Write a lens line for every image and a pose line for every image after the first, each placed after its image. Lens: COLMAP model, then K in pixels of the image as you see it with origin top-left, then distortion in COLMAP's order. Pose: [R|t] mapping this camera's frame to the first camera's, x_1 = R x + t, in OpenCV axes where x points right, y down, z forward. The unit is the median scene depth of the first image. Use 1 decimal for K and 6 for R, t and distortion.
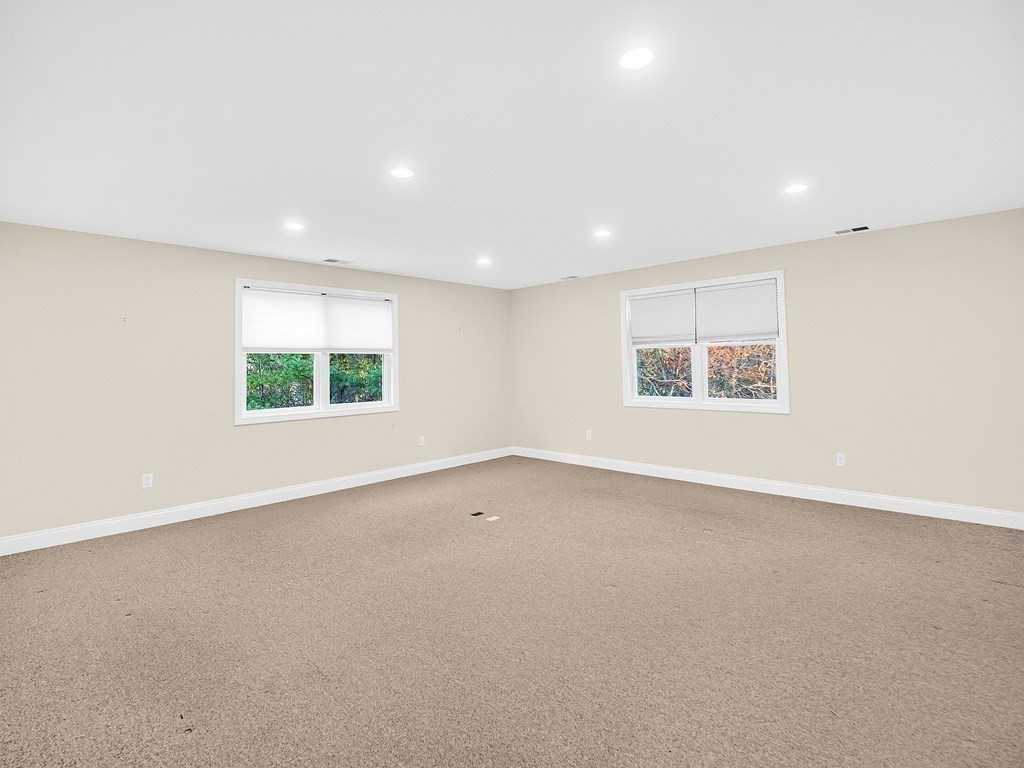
lens RADIAL K [[509.3, 0, 500.3], [0, 509.3, 351.5], [0, 0, 1]] dist [-0.018436, -0.000319]
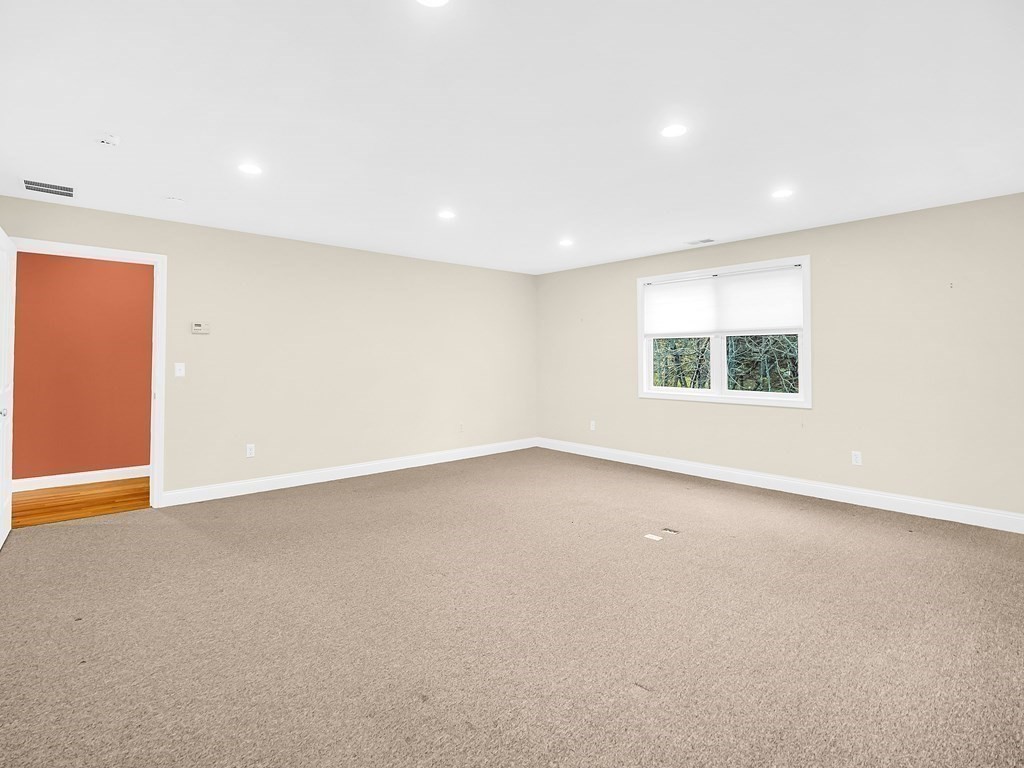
lens RADIAL K [[509.3, 0, 500.3], [0, 509.3, 351.5], [0, 0, 1]] dist [-0.018436, -0.000319]
pose [[-0.071567, 0.001493, -0.997435, 0.655164], [0.027529, 0.999621, -0.000479, 0.021406], [0.997056, -0.027493, -0.071581, 0.666254]]
